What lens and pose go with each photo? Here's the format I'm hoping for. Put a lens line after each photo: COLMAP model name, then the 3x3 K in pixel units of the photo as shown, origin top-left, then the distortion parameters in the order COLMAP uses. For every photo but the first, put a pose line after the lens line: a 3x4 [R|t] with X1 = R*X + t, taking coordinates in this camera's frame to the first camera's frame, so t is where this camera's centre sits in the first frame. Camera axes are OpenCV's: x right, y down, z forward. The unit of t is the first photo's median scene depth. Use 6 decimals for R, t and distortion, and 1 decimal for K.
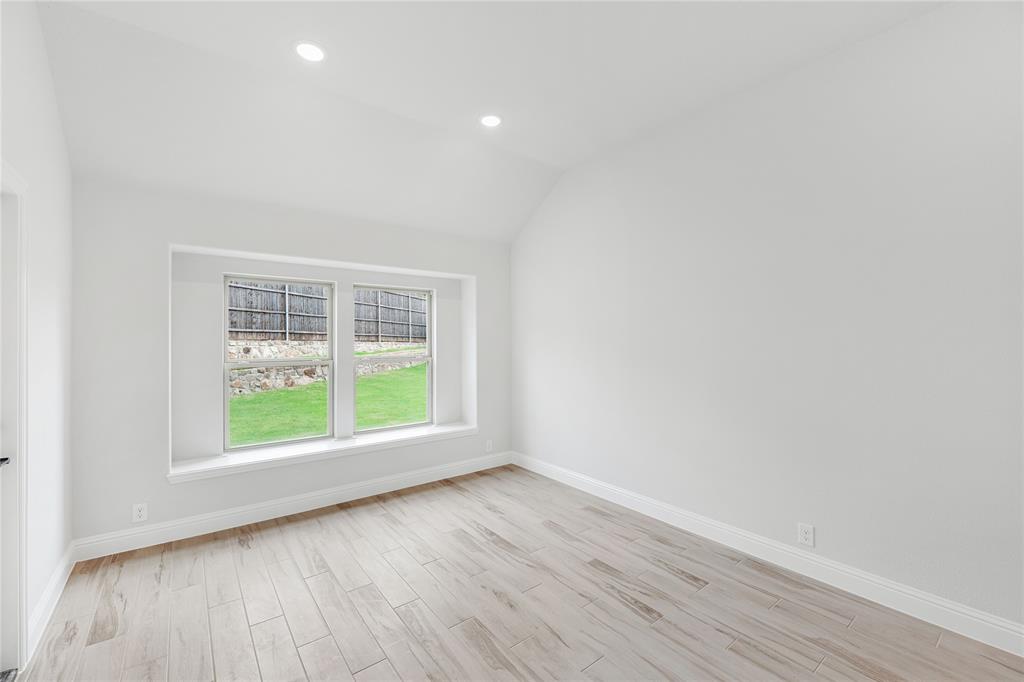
lens RADIAL K [[423.7, 0, 513.1], [0, 423.7, 340.2], [0, 0, 1]] dist [0.003430, 0.001022]
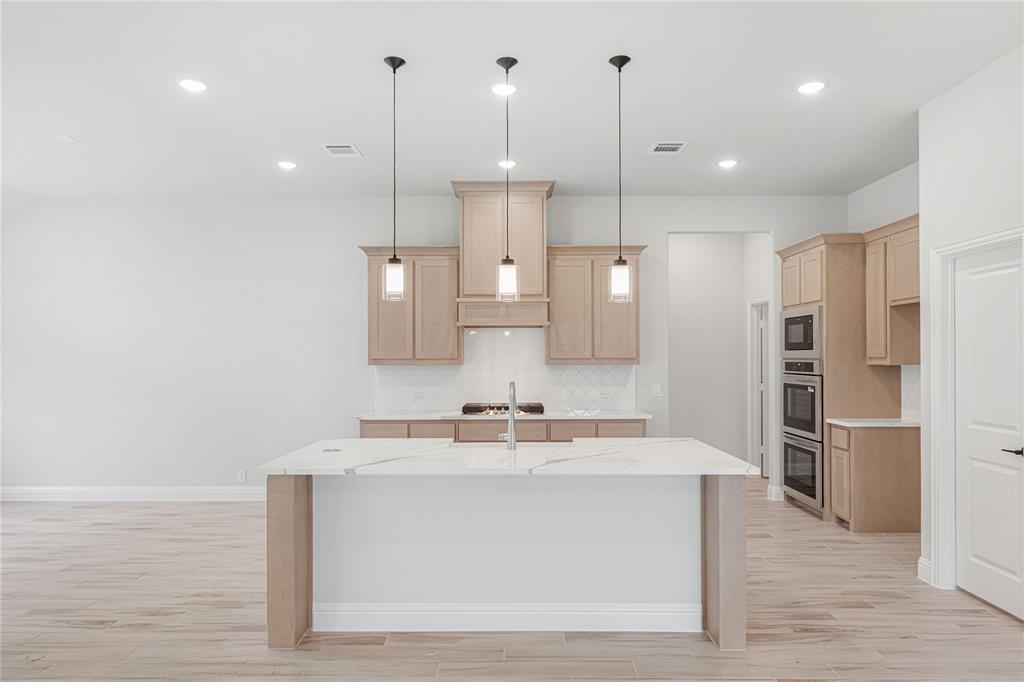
lens RADIAL K [[624.7, 0, 507.7], [0, 624.7, 350.8], [0, 0, 1]] dist [0.010311, -0.003398]
pose [[0.616807, 0.005375, 0.787096, -0.137045], [0.006411, 0.999909, -0.011852, 0.000913], [-0.787089, 0.012356, 0.616716, -0.306026]]
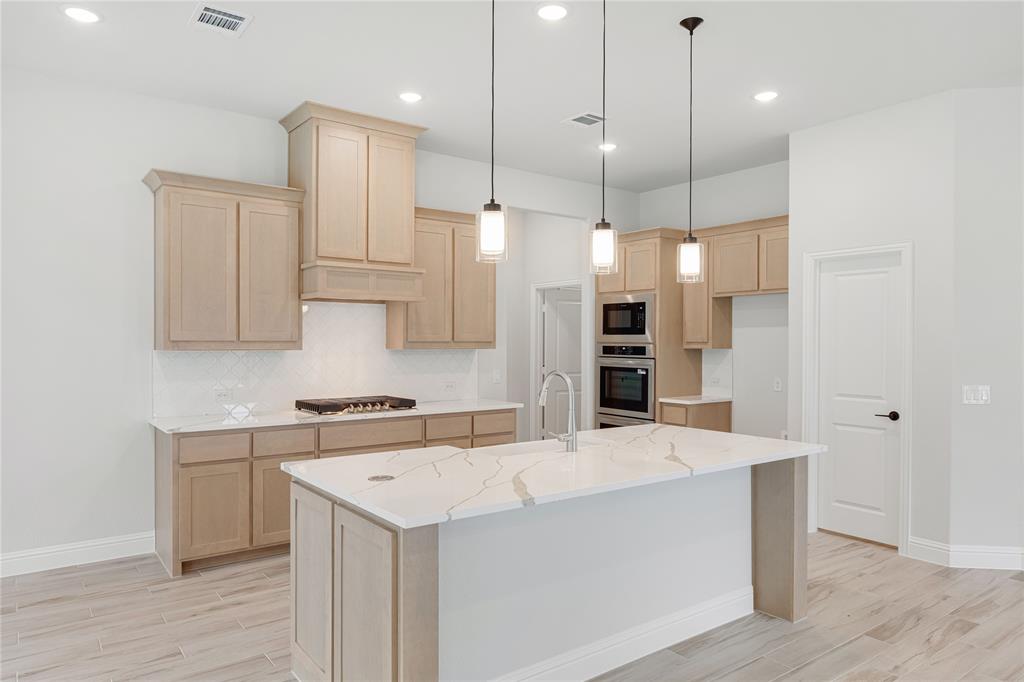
lens RADIAL K [[671.1, 0, 513.8], [0, 671.1, 343.8], [0, 0, 1]] dist [-0.004927, 0.005083]
pose [[0.010937, -0.006346, 0.999920, -0.168366], [-0.000354, 0.999980, 0.006350, -0.000025], [-0.999940, -0.000423, 0.010934, -0.086271]]
